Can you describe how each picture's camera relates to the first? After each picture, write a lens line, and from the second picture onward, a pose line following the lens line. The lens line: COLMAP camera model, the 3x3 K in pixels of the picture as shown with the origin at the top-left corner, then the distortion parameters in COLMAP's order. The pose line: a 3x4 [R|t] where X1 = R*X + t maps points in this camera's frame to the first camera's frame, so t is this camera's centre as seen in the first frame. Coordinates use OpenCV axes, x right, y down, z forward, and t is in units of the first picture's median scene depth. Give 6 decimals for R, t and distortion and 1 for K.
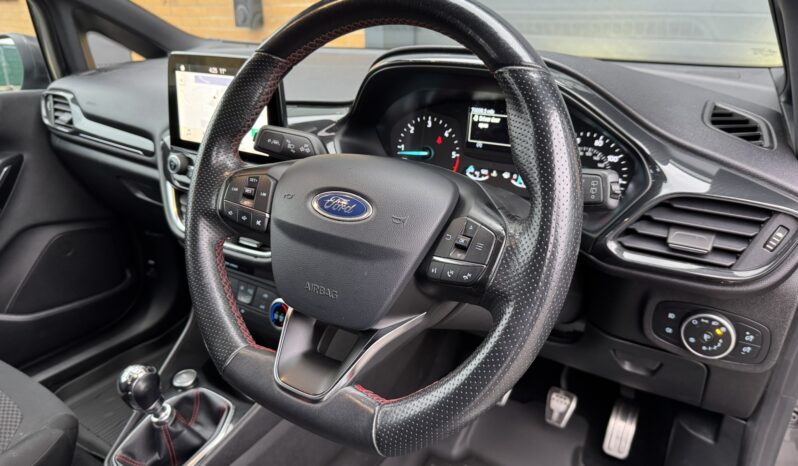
lens RADIAL K [[553.5, 0, 395.1], [0, 553.5, 237.8], [0, 0, 1]] dist [0.063605, -0.080894]
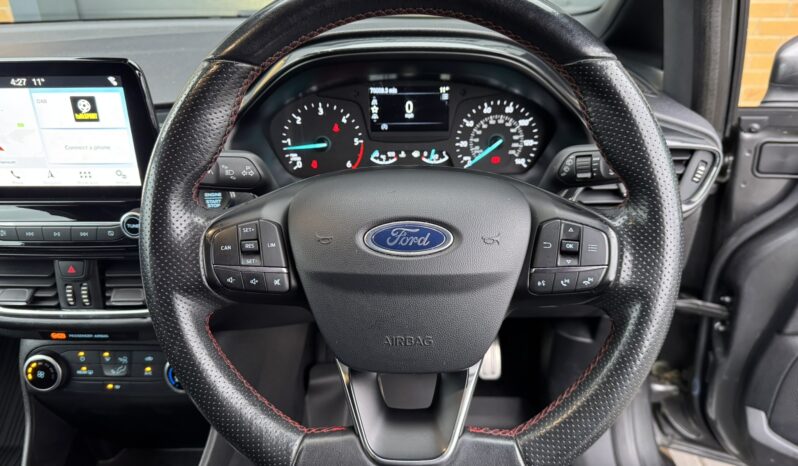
lens RADIAL K [[553.5, 0, 462.2], [0, 553.5, 241.9], [0, 0, 1]] dist [0.063605, -0.080894]
pose [[0.845066, -0.253700, 0.470637, -0.226455], [0.215047, 0.967195, 0.135238, -0.078602], [-0.489508, -0.013076, 0.871901, 0.118928]]
